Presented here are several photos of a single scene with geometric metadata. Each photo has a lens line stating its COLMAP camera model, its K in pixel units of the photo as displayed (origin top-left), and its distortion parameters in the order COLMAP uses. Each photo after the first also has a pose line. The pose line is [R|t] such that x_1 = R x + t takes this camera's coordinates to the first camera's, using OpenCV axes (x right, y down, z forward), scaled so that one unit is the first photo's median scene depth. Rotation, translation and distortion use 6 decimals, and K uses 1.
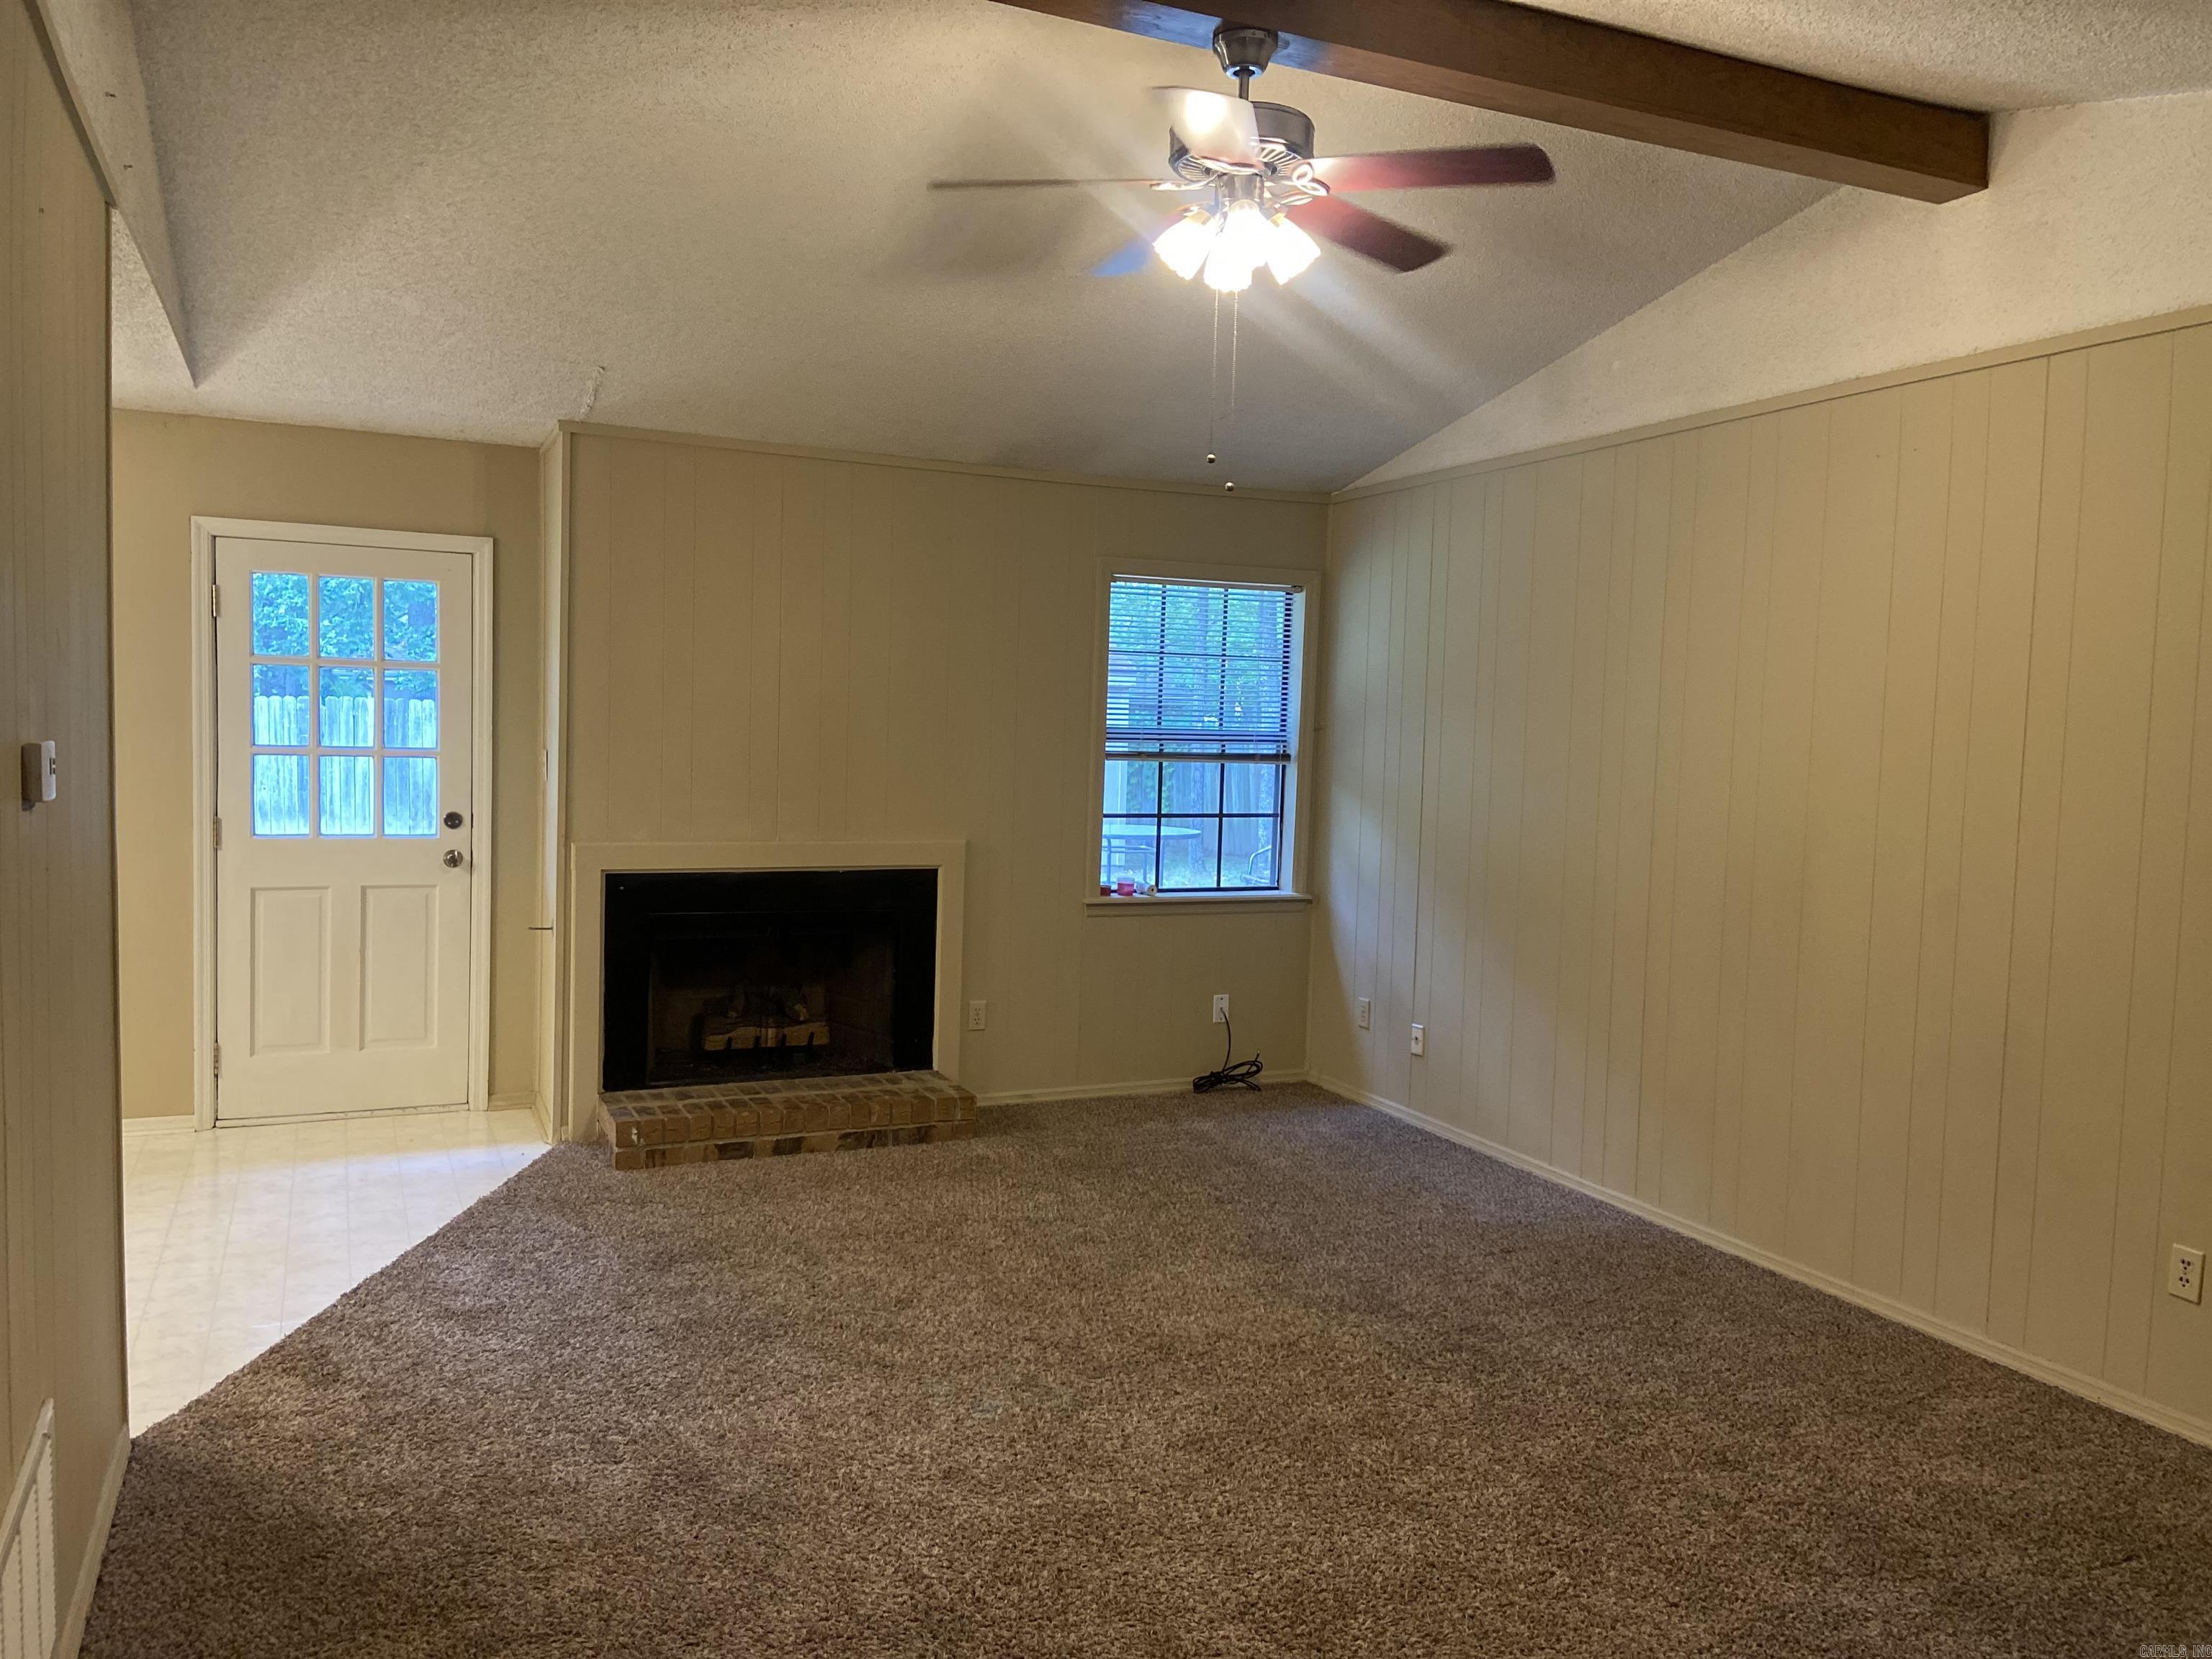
lens RADIAL K [[1625.1, 0, 1106.0], [0, 1625.1, 829.5], [0, 0, 1]] dist [0.081474, -0.081050]
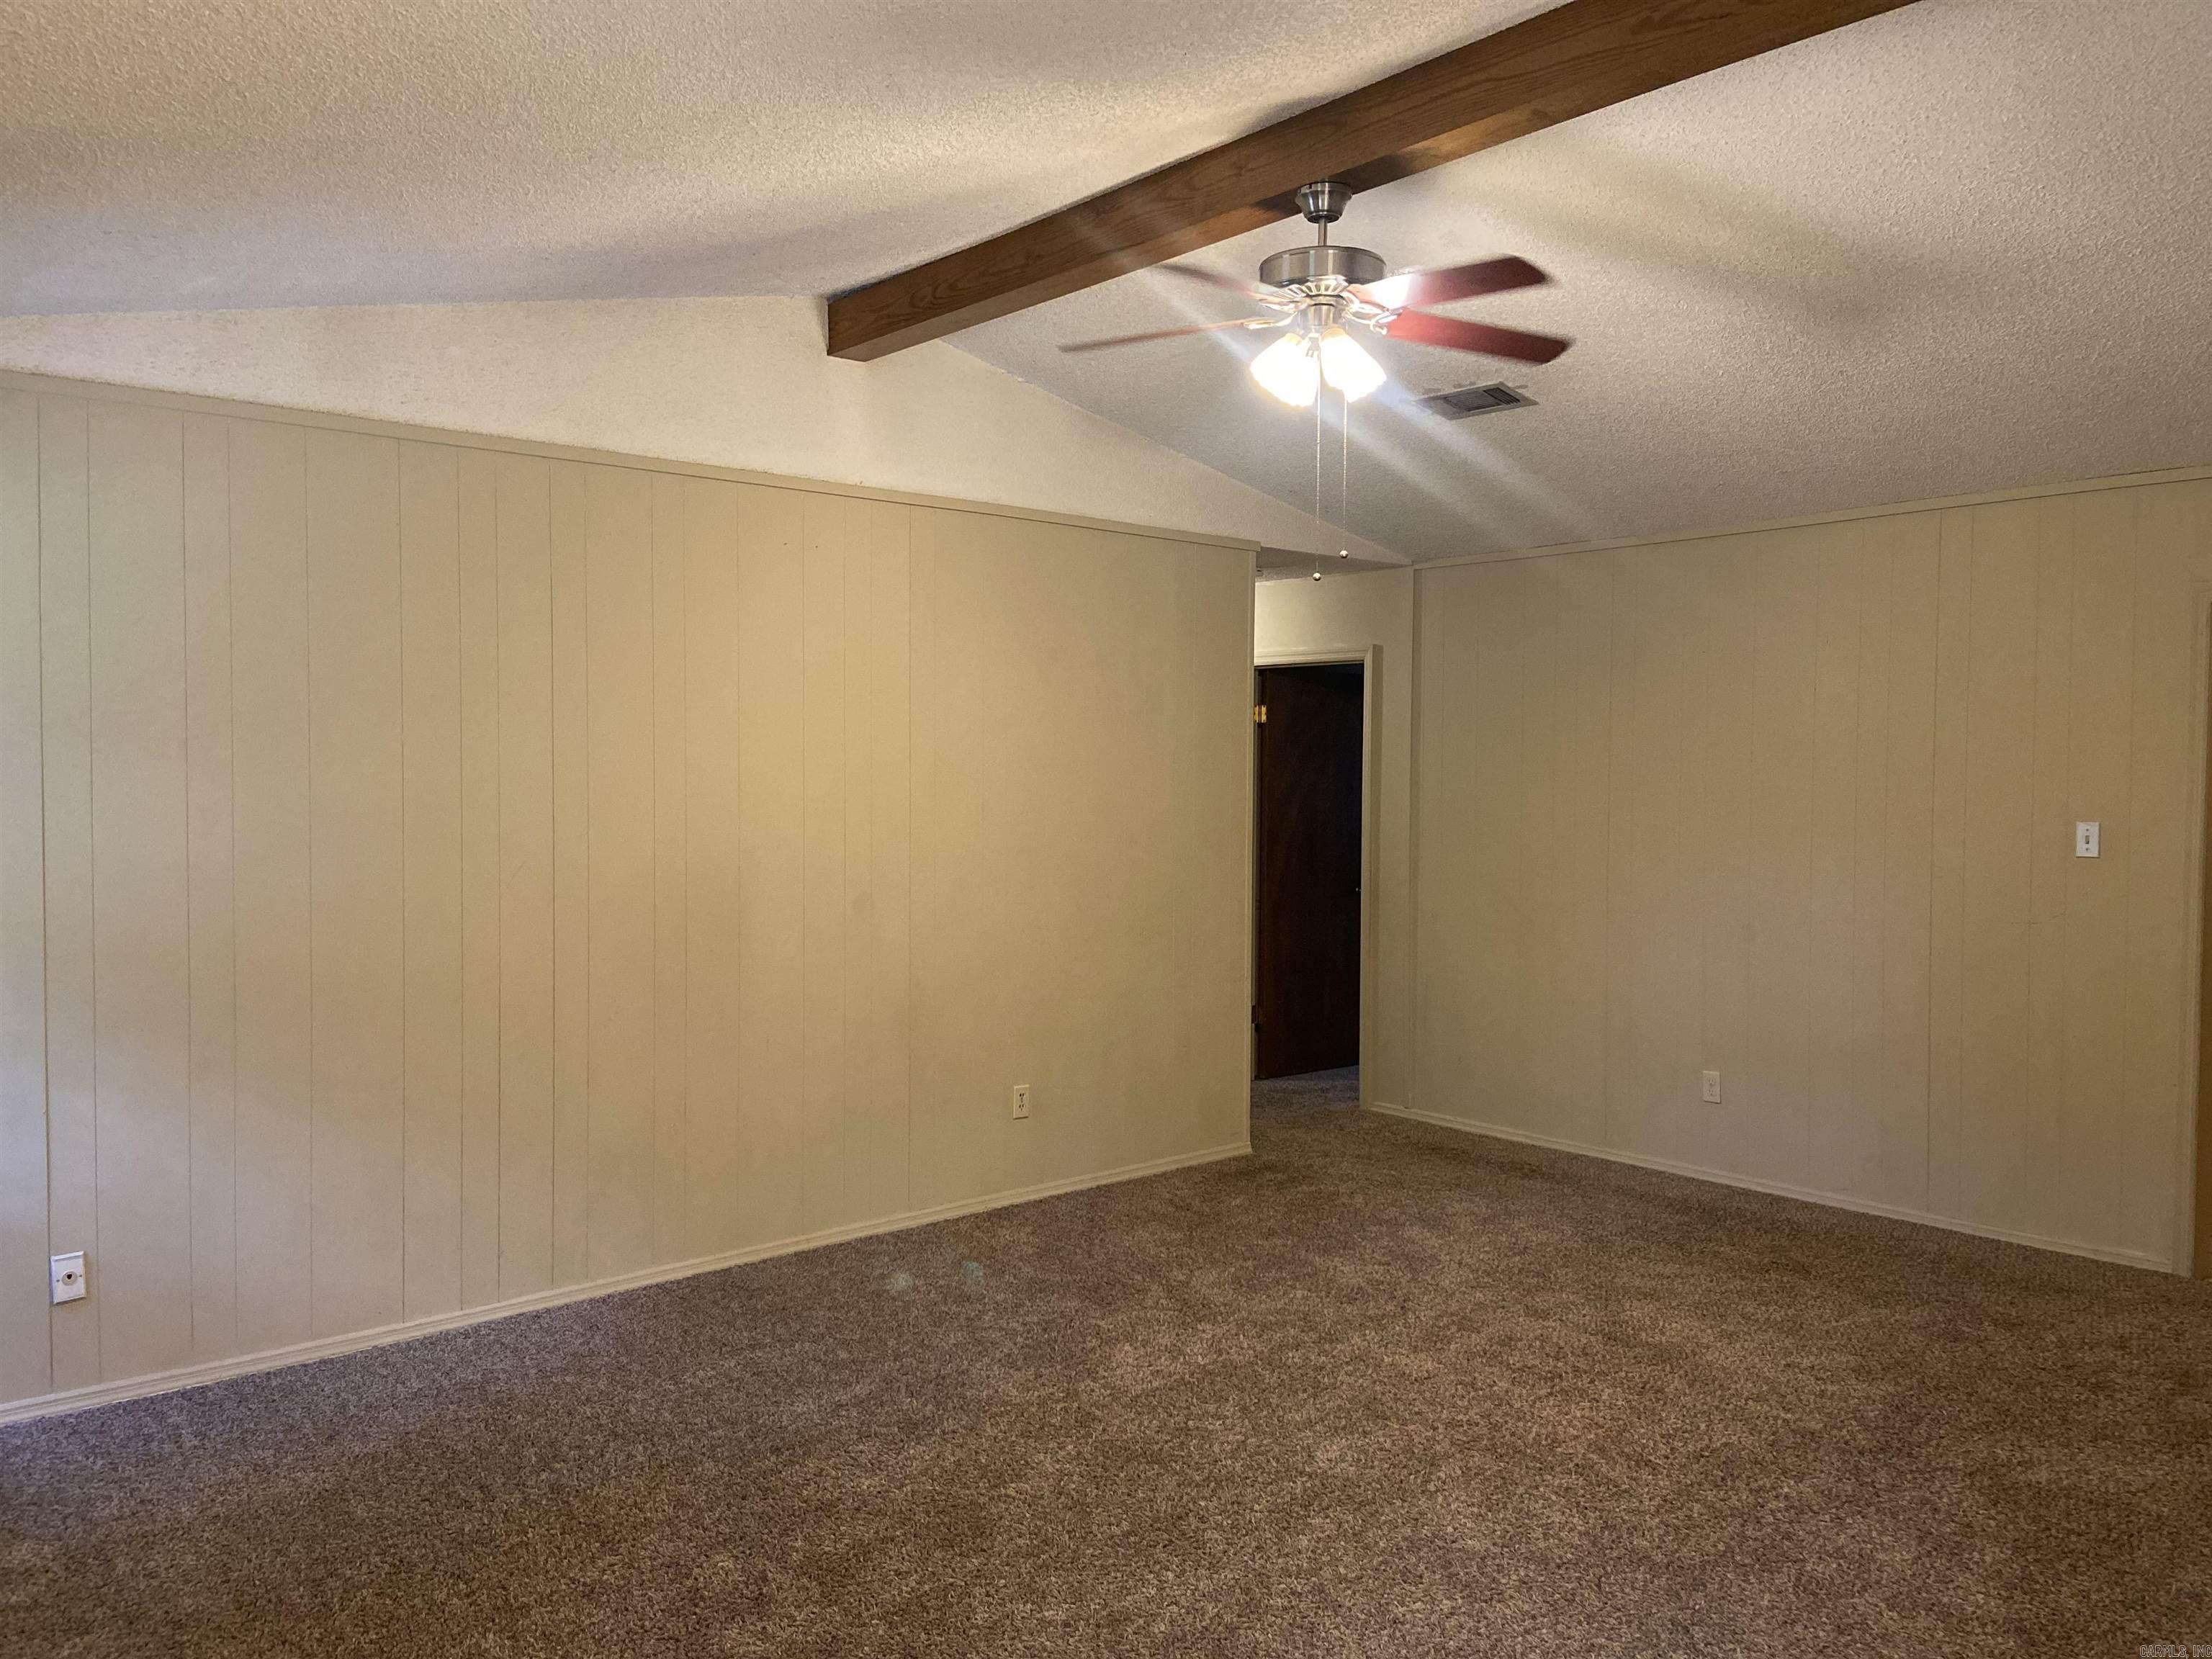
lens RADIAL K [[1625.1, 0, 1106.0], [0, 1625.1, 829.5], [0, 0, 1]] dist [0.081474, -0.081050]
pose [[-0.260398, -0.070191, 0.962947, -0.649553], [0.056560, 0.994532, 0.087788, -0.095475], [-0.963843, 0.077325, -0.255004, 0.969427]]
